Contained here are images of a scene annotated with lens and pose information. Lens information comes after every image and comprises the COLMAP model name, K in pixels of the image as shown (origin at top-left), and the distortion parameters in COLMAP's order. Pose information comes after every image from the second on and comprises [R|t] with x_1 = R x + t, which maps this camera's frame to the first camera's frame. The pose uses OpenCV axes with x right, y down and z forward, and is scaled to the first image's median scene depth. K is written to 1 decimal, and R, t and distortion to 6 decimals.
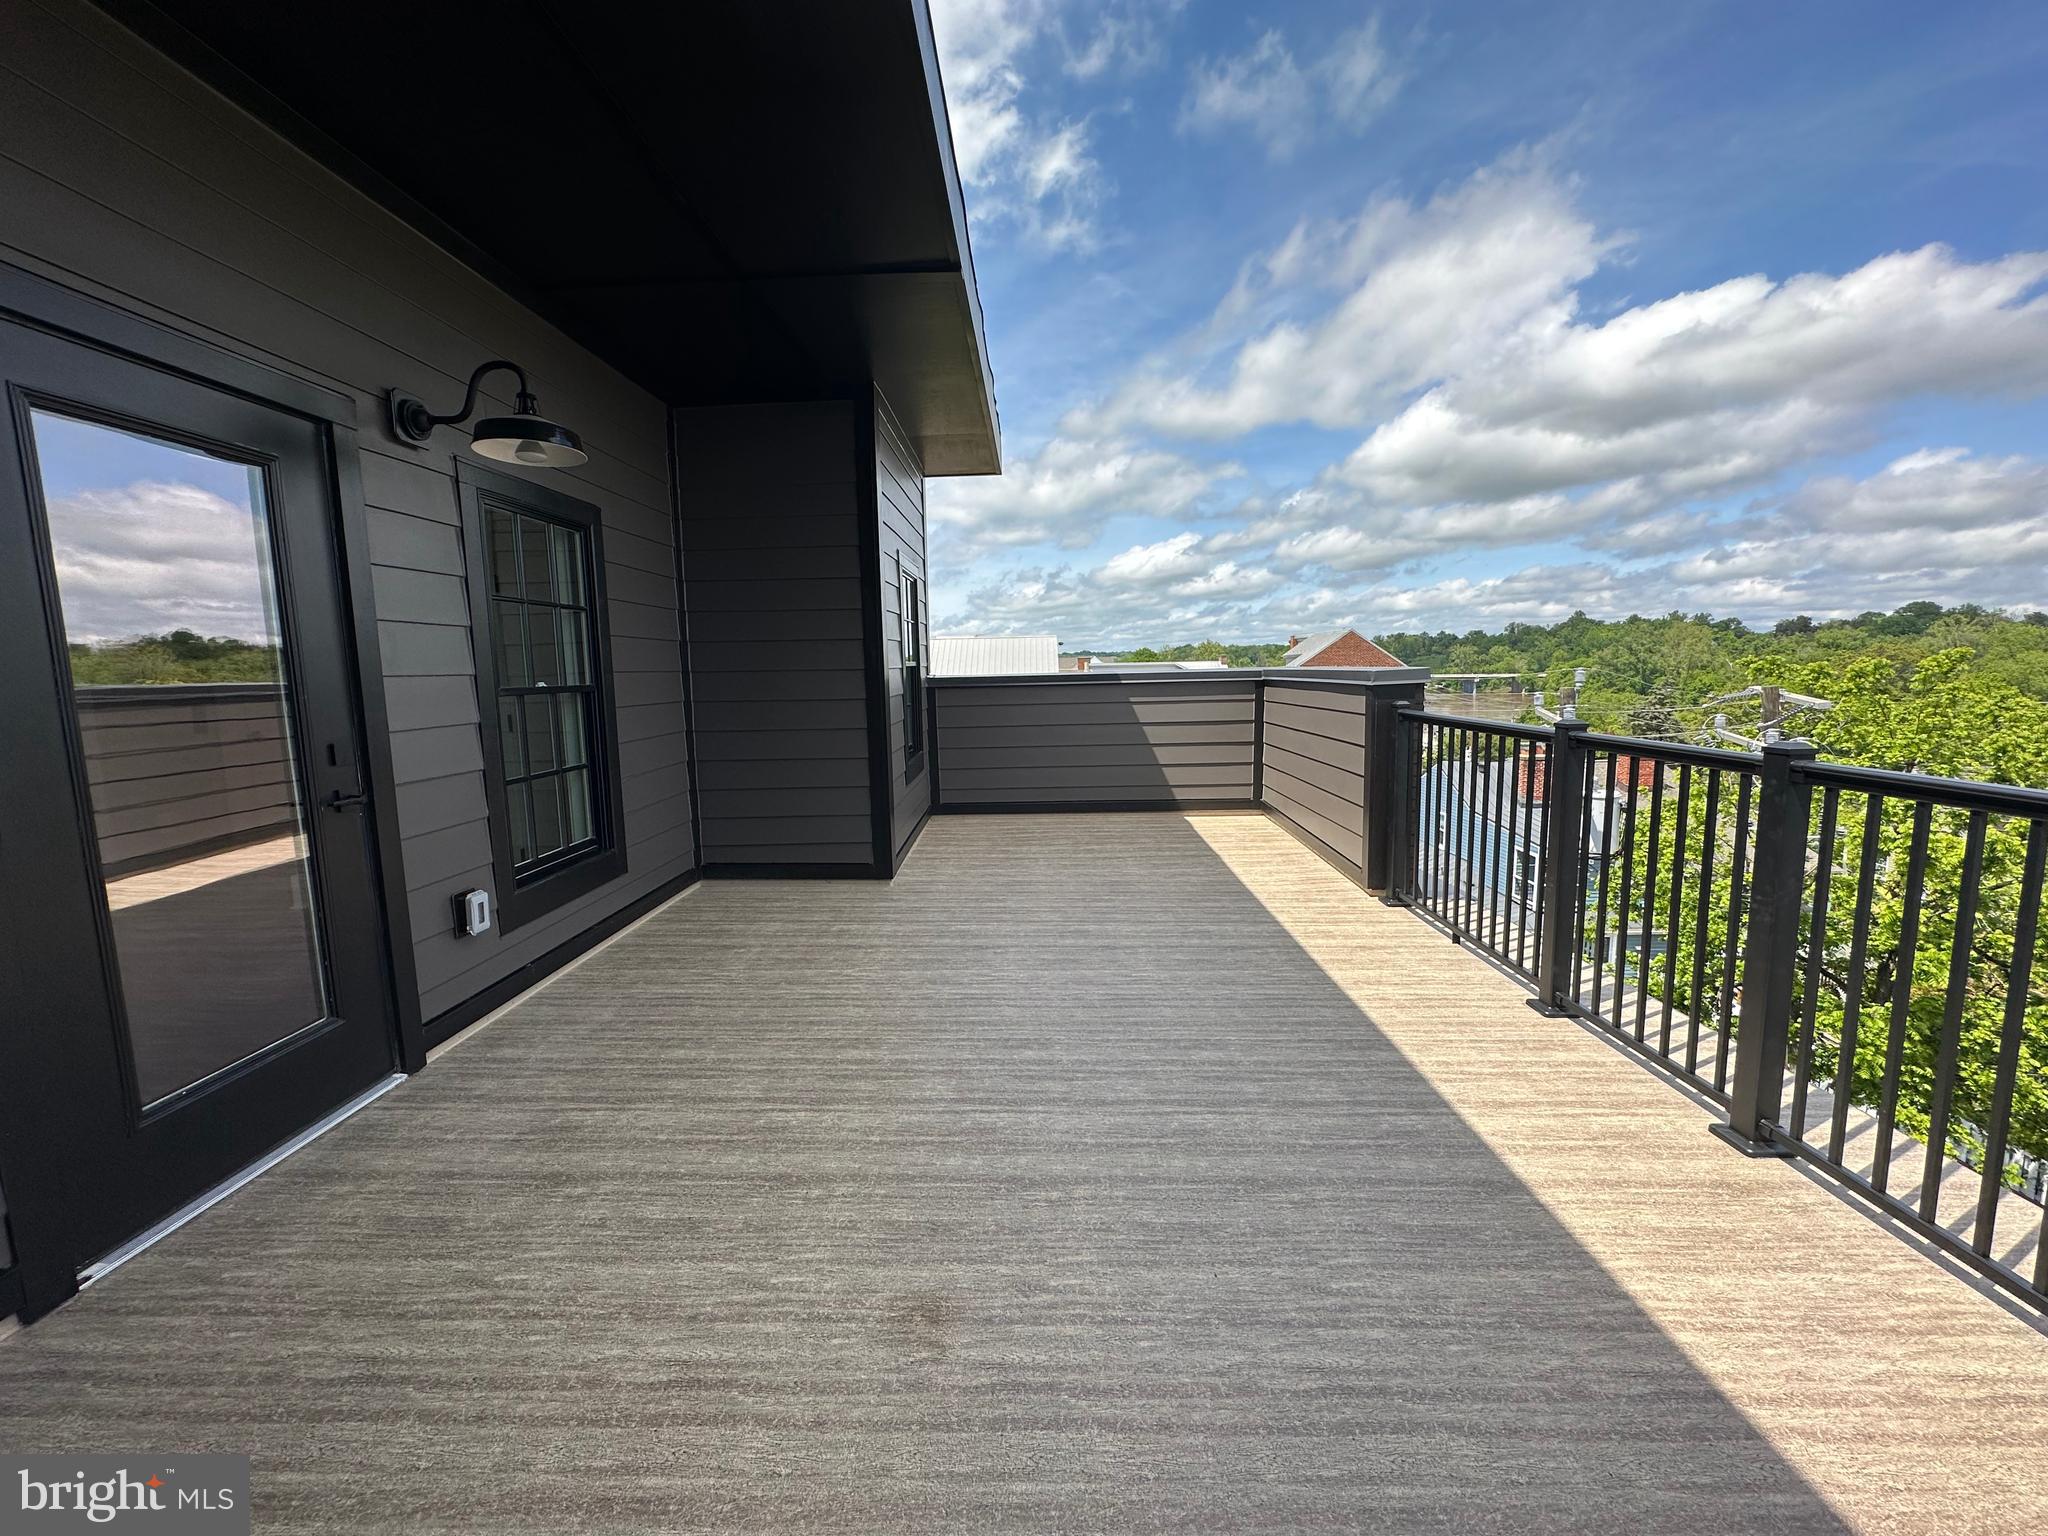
lens RADIAL K [[820.6, 0, 1026.2], [0, 820.6, 770.1], [0, 0, 1]] dist [-0.000098, 0.000141]
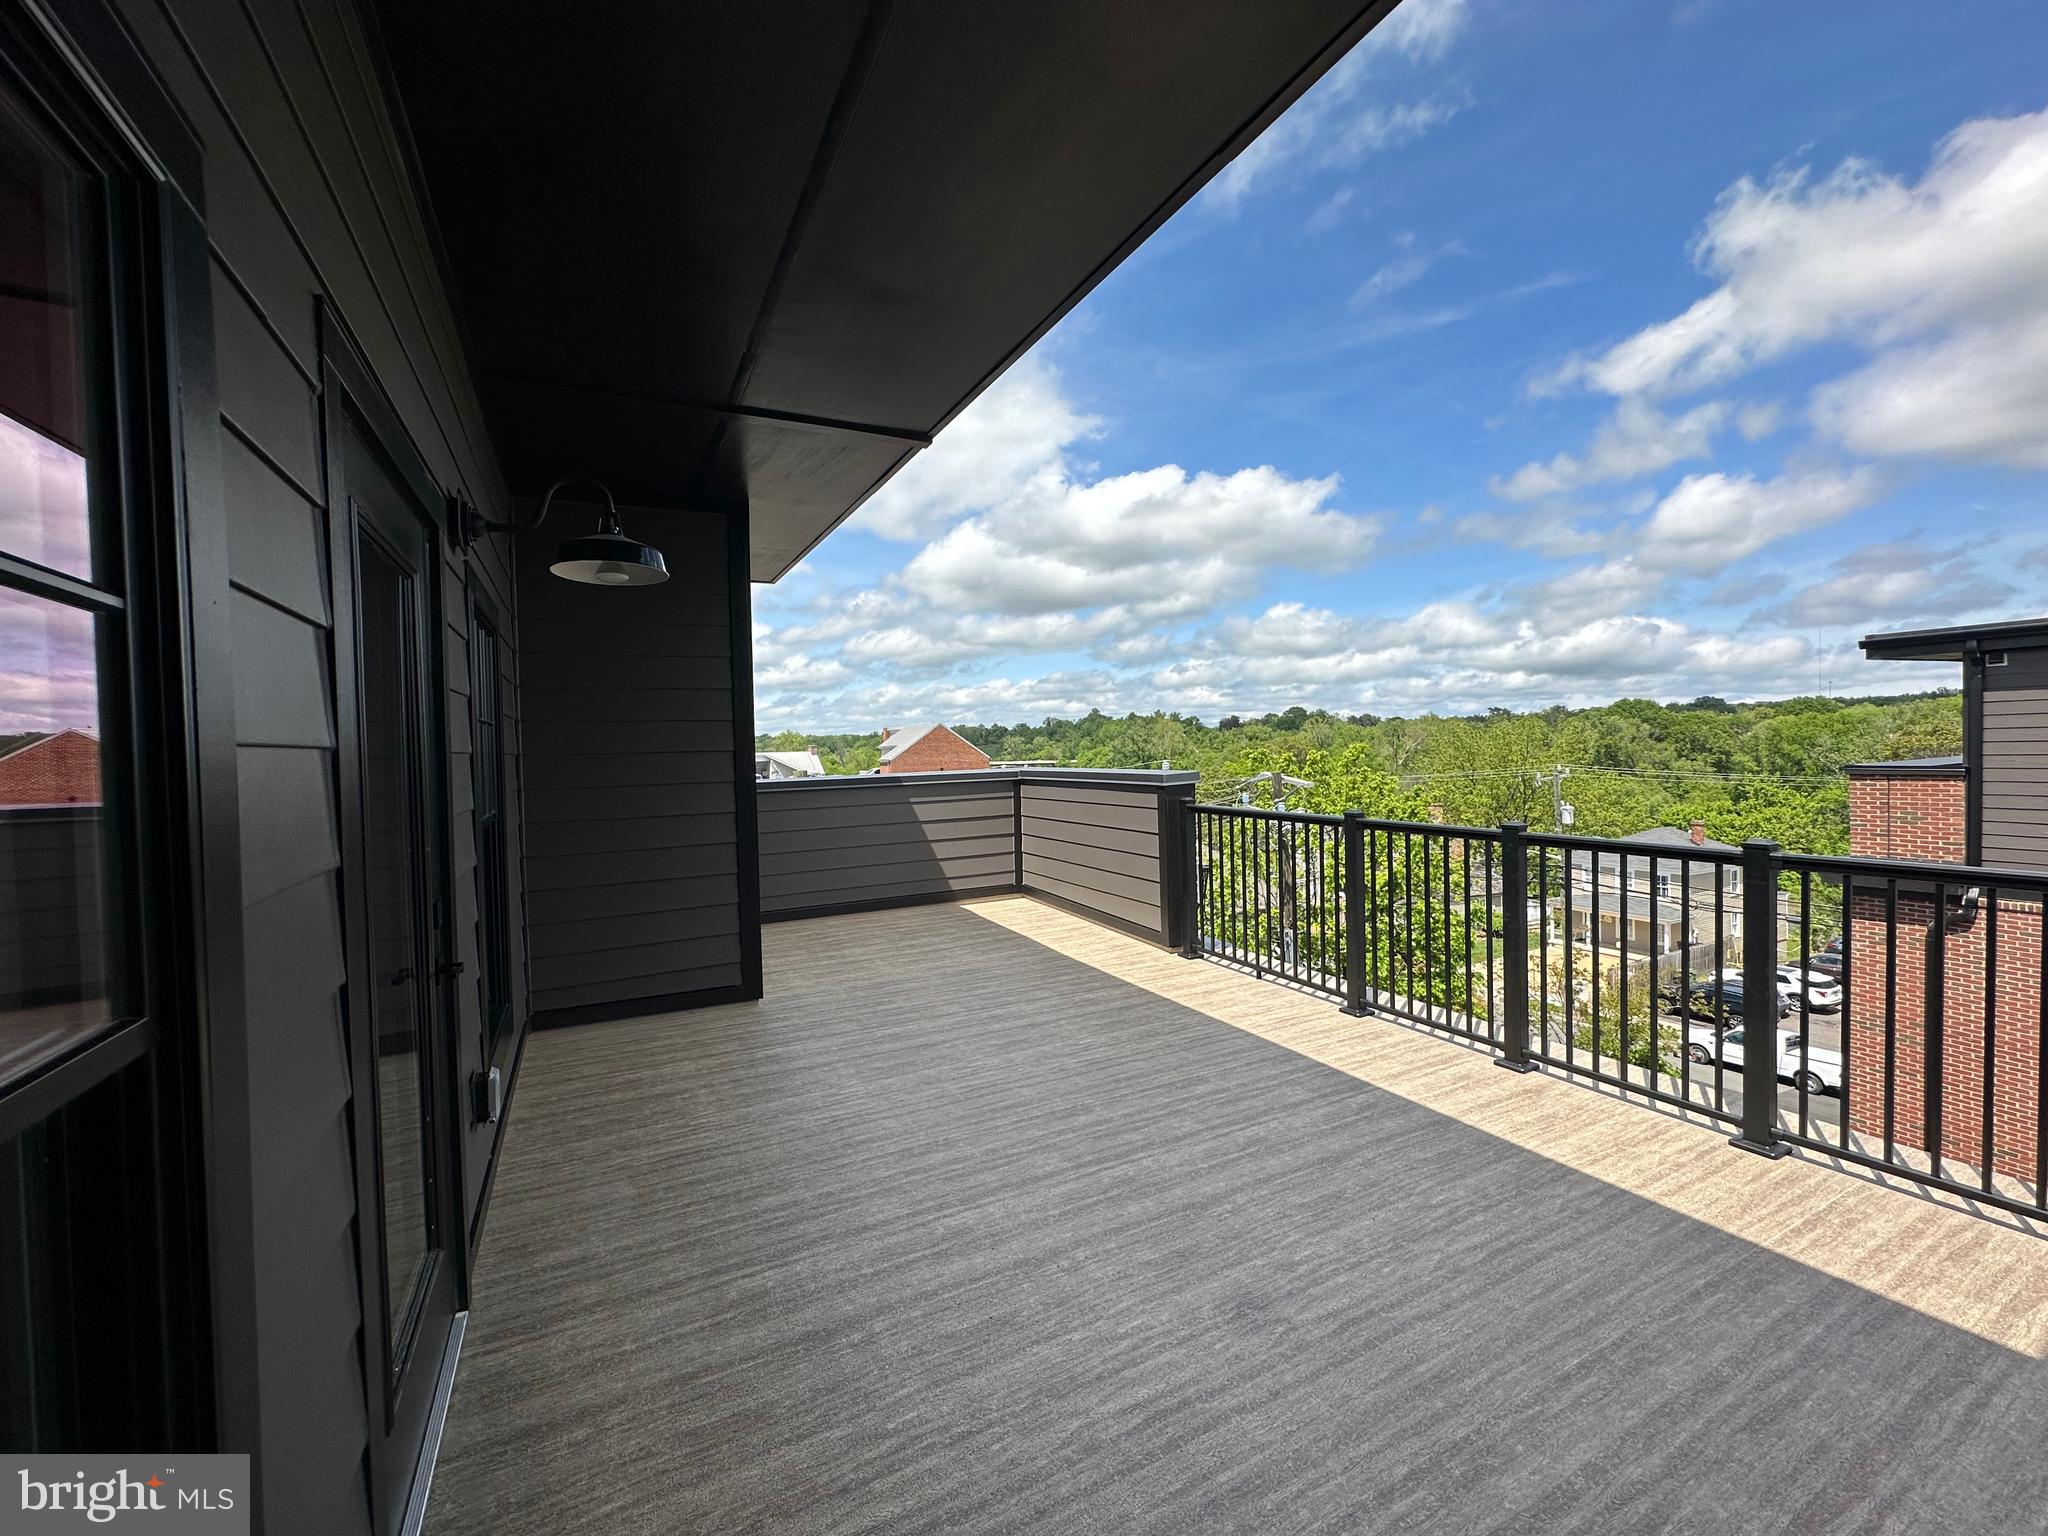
lens RADIAL K [[820.6, 0, 1024.4], [0, 820.6, 754.8], [0, 0, 1]] dist [-0.000098, 0.000141]
pose [[0.876515, -0.007505, 0.481316, -0.378541], [0.068404, 0.991673, -0.109108, -0.025468], [-0.476489, 0.128559, 0.869730, -0.018540]]
